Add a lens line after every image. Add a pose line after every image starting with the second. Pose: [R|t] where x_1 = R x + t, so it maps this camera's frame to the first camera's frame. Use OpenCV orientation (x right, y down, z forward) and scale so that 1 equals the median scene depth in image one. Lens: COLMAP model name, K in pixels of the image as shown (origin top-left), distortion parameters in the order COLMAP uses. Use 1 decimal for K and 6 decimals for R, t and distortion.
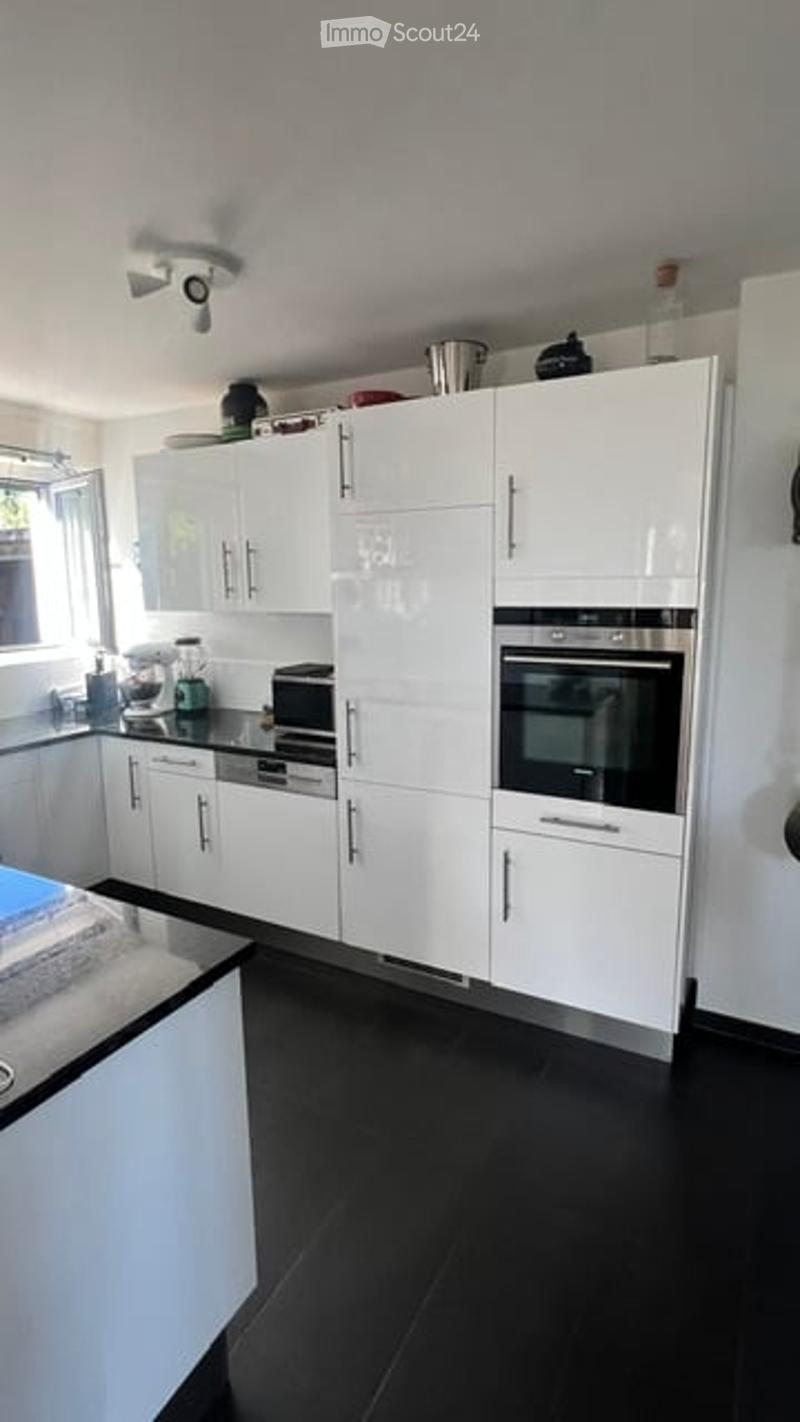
lens RADIAL K [[721.3, 0, 400.0], [0, 721.3, 711.0], [0, 0, 1]] dist [0.000485, 0.000038]
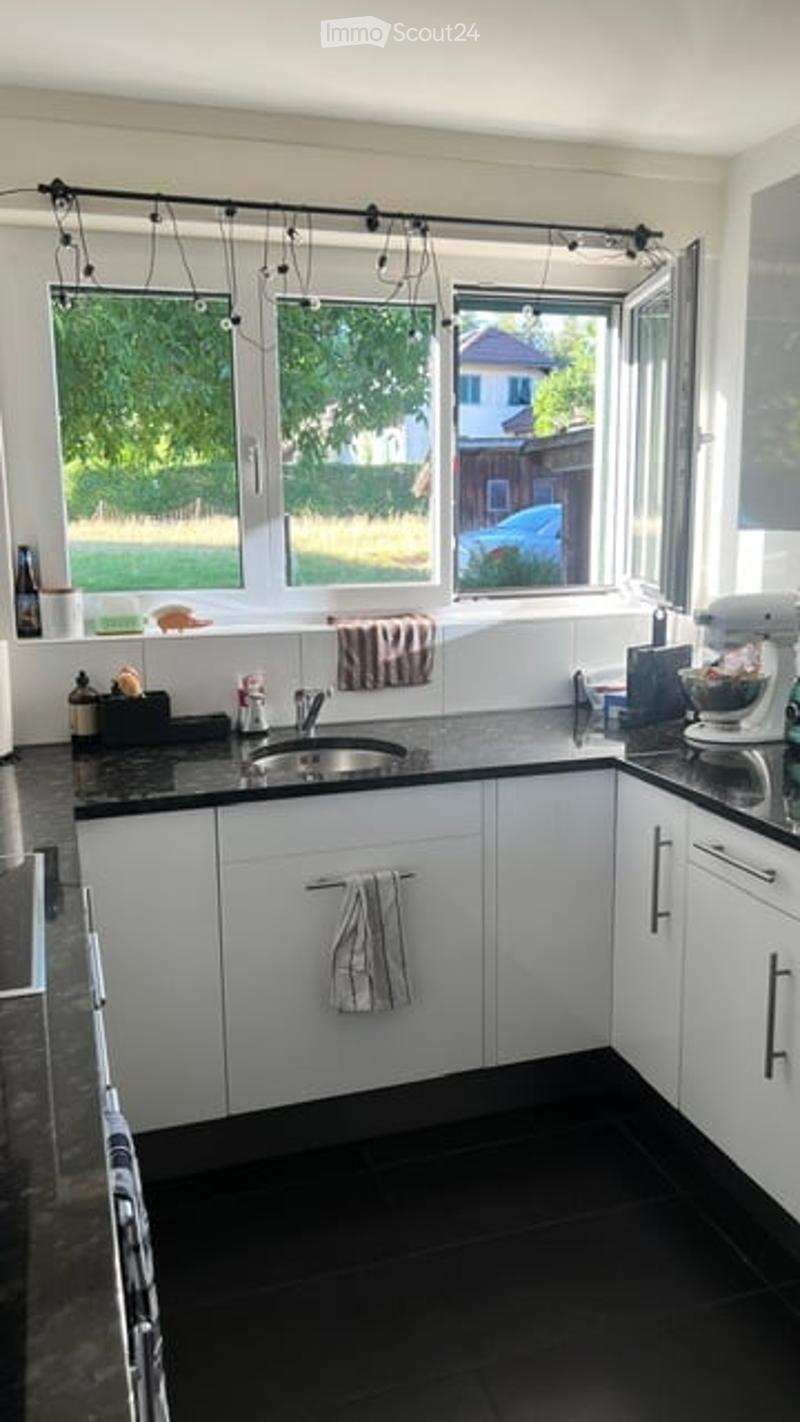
lens RADIAL K [[1083.2, 0, 400.0], [0, 1083.2, 711.0], [0, 0, 1]] dist [0.005506, 0.003014]
pose [[0.727143, 0.127183, -0.674601, -0.018178], [-0.121724, 0.991004, 0.055630, -0.029087], [0.675608, 0.041664, 0.736083, 0.304653]]
